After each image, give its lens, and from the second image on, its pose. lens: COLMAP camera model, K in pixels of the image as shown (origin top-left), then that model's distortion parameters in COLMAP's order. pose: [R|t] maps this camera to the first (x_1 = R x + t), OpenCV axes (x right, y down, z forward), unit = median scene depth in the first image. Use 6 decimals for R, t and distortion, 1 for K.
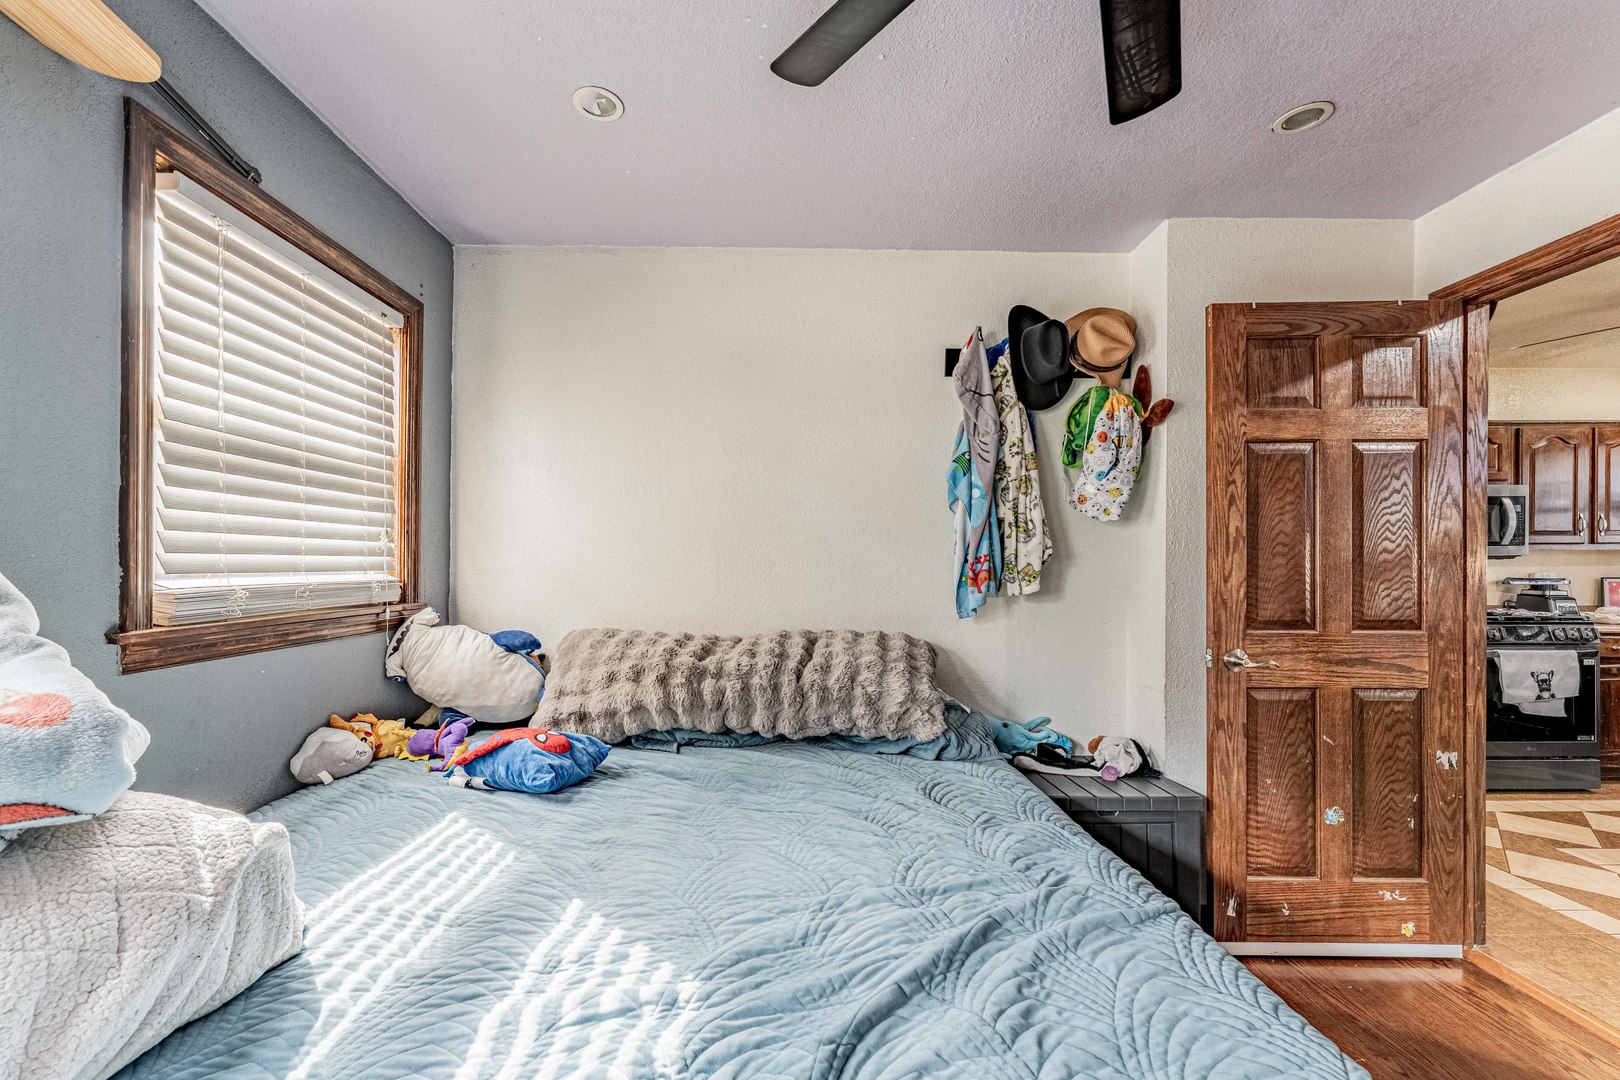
lens RADIAL K [[657.8, 0, 788.0], [0, 657.8, 565.6], [0, 0, 1]] dist [0.001356, -0.000823]
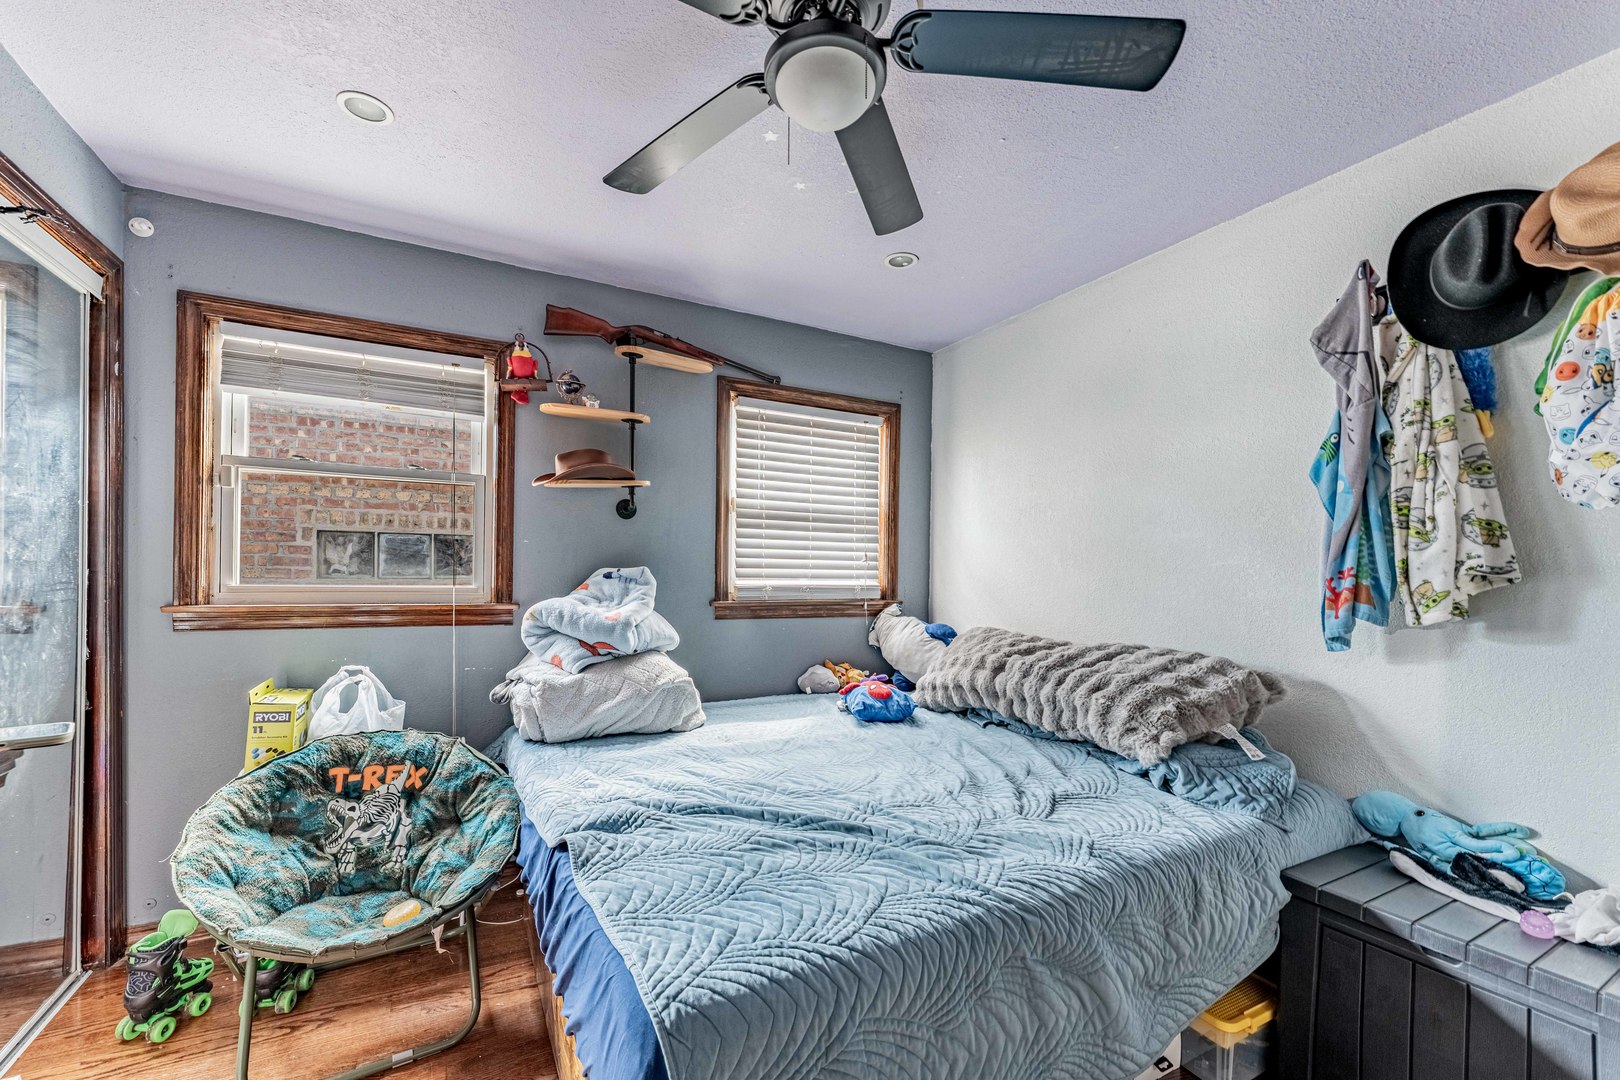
lens RADIAL K [[657.8, 0, 806.9], [0, 657.8, 580.1], [0, 0, 1]] dist [0.001356, -0.000823]
pose [[0.461498, 0.012664, -0.887051, 0.735514], [-0.015372, 0.999862, 0.006277, 0.002335], [0.887008, 0.010739, 0.461629, 0.116872]]
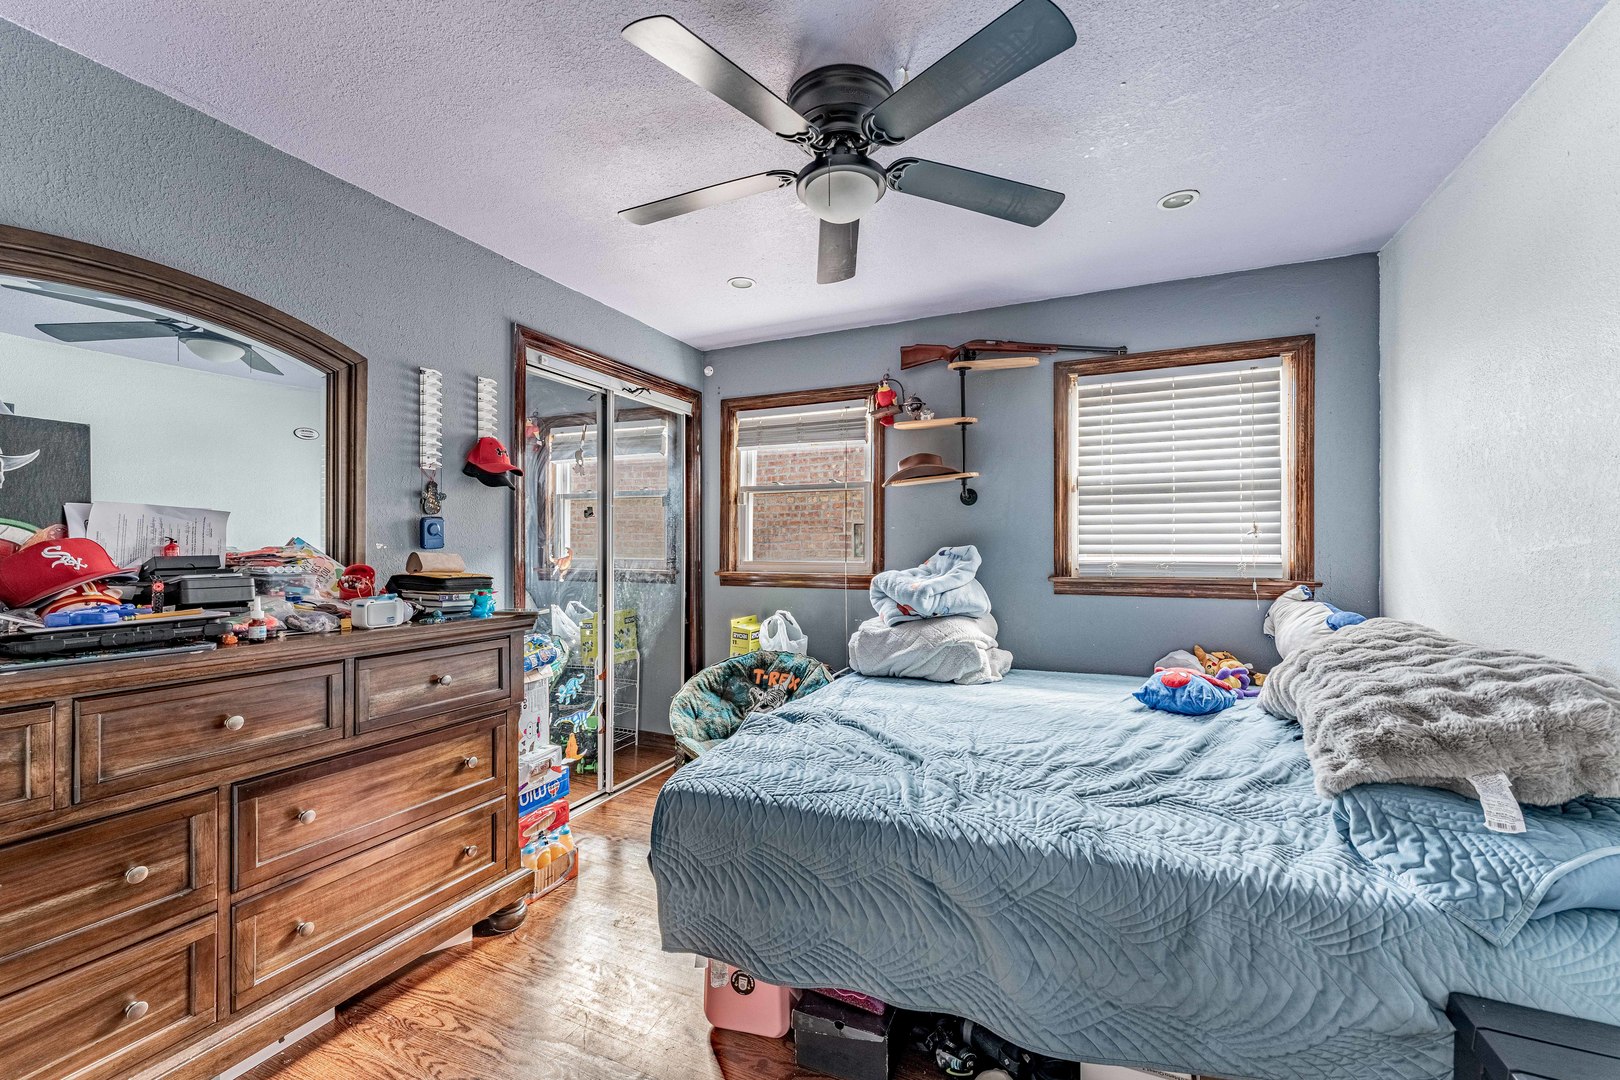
lens RADIAL K [[657.8, 0, 821.9], [0, 657.8, 553.5], [0, 0, 1]] dist [0.001356, -0.000823]
pose [[-0.402858, 0.003958, -0.915254, 0.962947], [-0.002986, 0.999980, 0.005639, 0.000197], [0.915258, 0.005004, -0.402838, 0.703208]]
